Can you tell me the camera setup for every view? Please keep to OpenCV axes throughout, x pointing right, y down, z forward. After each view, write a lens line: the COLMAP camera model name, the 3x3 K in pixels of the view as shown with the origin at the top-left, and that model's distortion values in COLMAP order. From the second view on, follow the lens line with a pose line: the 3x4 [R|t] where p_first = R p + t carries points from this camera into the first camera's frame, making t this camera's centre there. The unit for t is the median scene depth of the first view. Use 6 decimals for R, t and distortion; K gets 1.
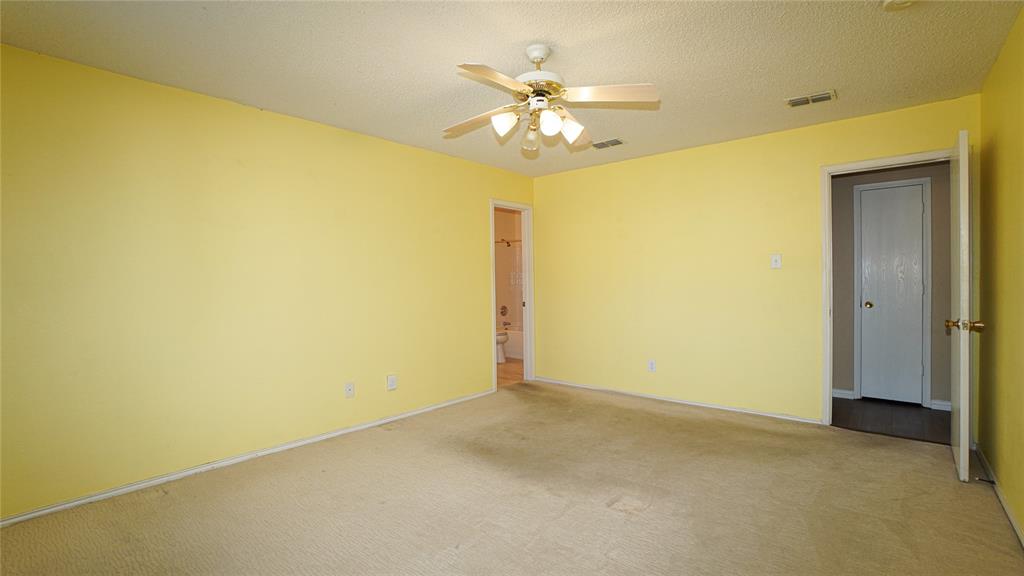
lens RADIAL K [[462.1, 0, 507.3], [0, 462.1, 286.3], [0, 0, 1]] dist [-0.062655, 0.024809]
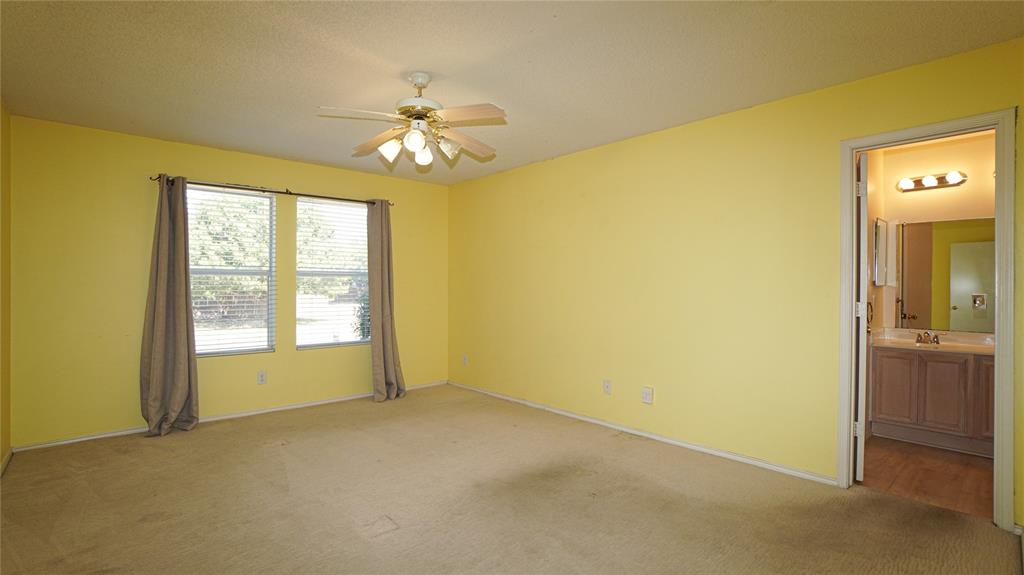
lens RADIAL K [[462.1, 0, 507.3], [0, 462.1, 285.8], [0, 0, 1]] dist [-0.062655, 0.024809]
pose [[-0.101047, 0.021464, -0.994650, 0.824182], [-0.010782, 0.999685, 0.022668, -0.042589], [0.994823, 0.013015, -0.100784, 0.933430]]
